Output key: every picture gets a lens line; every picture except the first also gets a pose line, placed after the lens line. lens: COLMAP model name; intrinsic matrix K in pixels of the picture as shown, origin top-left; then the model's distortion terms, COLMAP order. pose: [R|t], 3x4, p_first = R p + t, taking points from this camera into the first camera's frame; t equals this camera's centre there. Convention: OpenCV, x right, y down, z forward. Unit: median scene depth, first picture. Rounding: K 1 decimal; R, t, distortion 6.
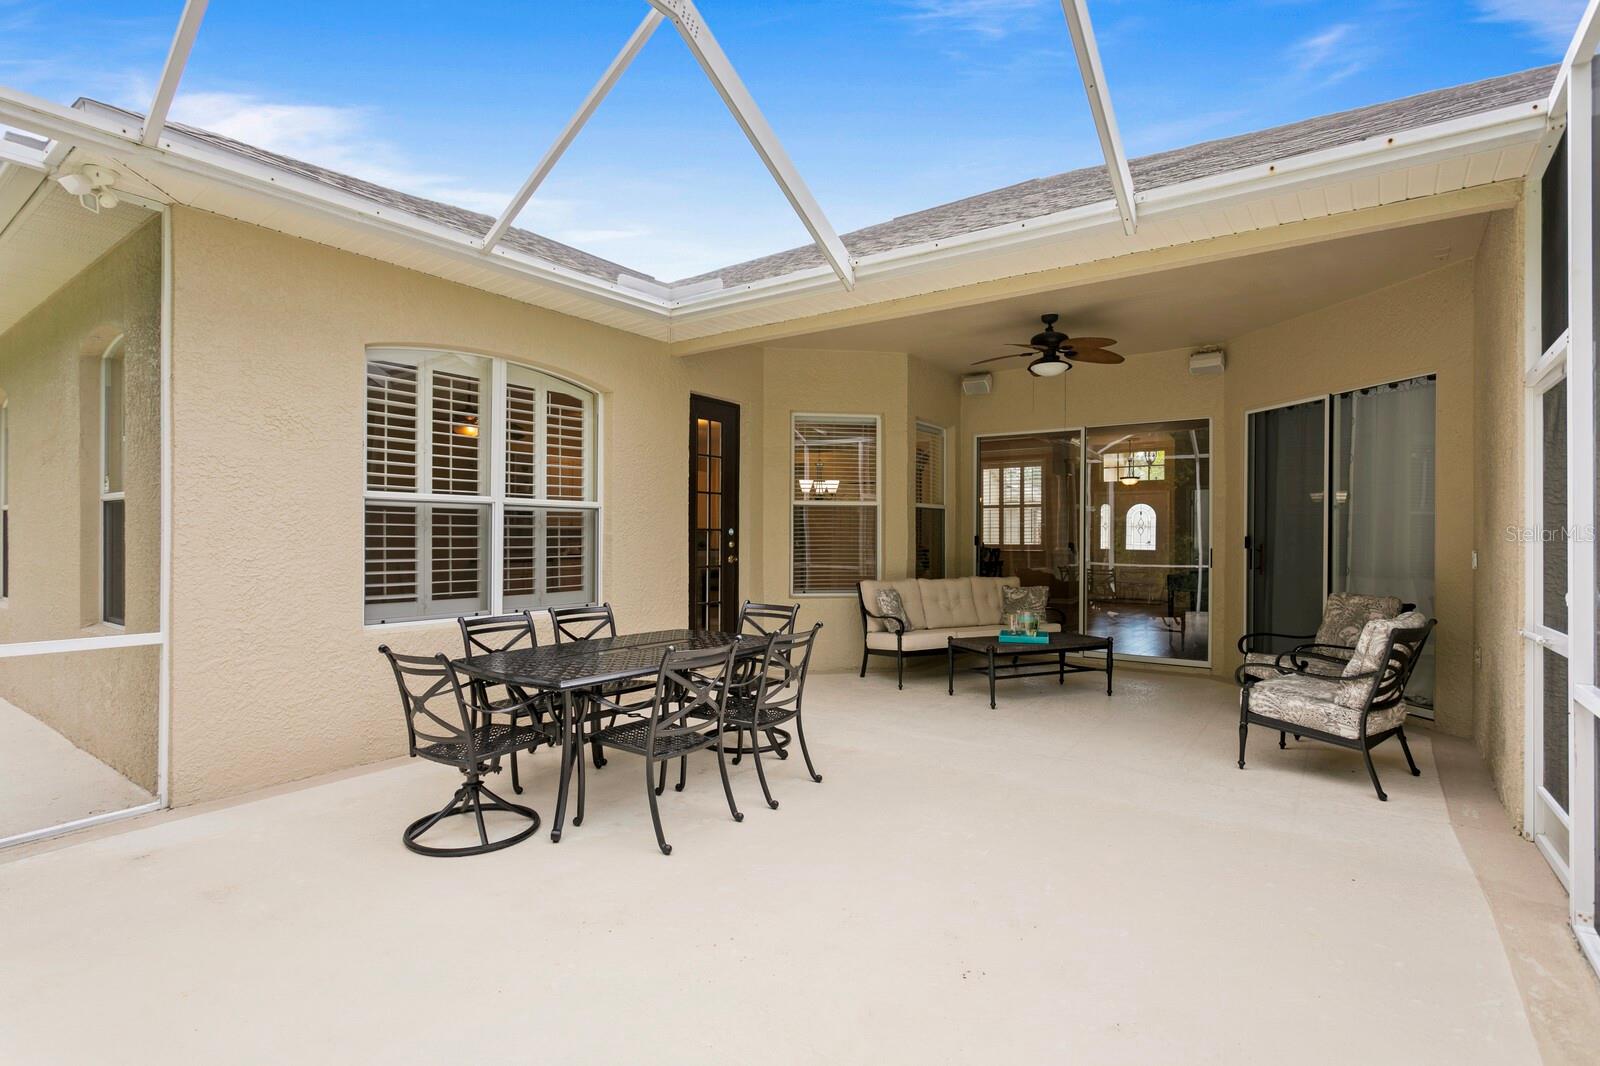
lens RADIAL K [[793.3, 0, 799.4], [0, 793.3, 534.7], [0, 0, 1]] dist [-0.005361, 0.002097]
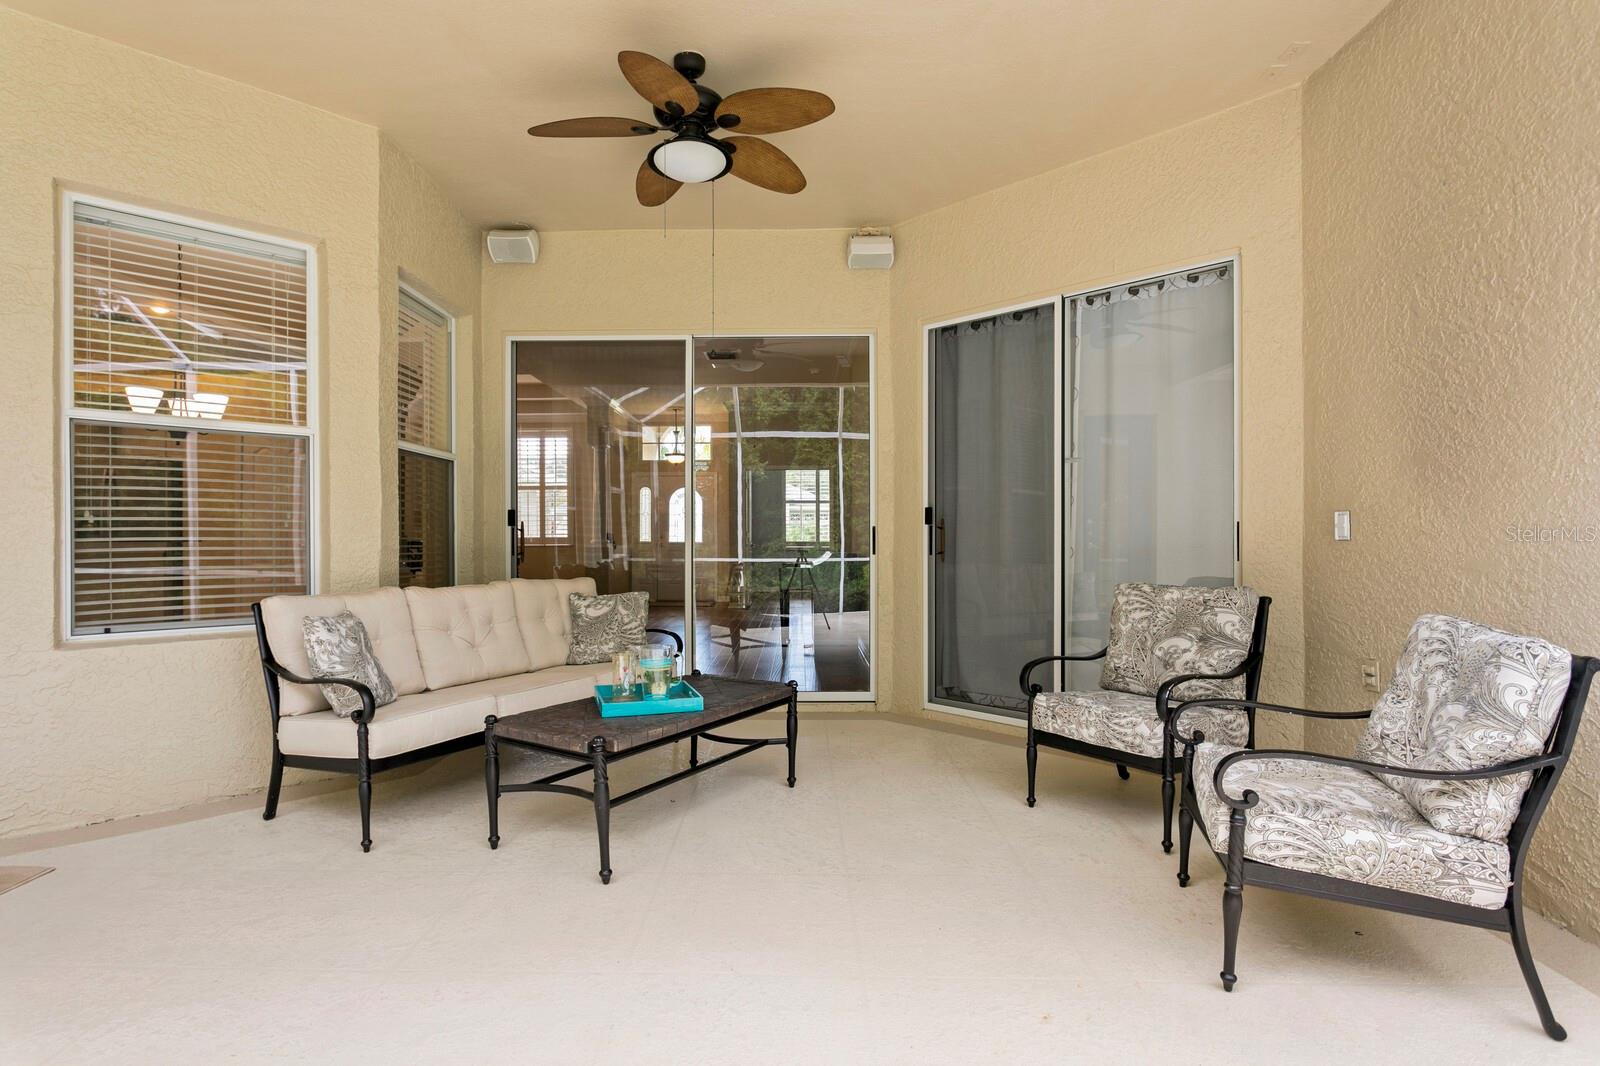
lens RADIAL K [[793.3, 0, 776.9], [0, 793.3, 543.0], [0, 0, 1]] dist [-0.005361, 0.002097]
pose [[0.824449, -0.007939, 0.565880, 0.064564], [0.004341, 0.999961, 0.007704, 0.026131], [-0.565919, -0.003895, 0.824451, 0.485278]]
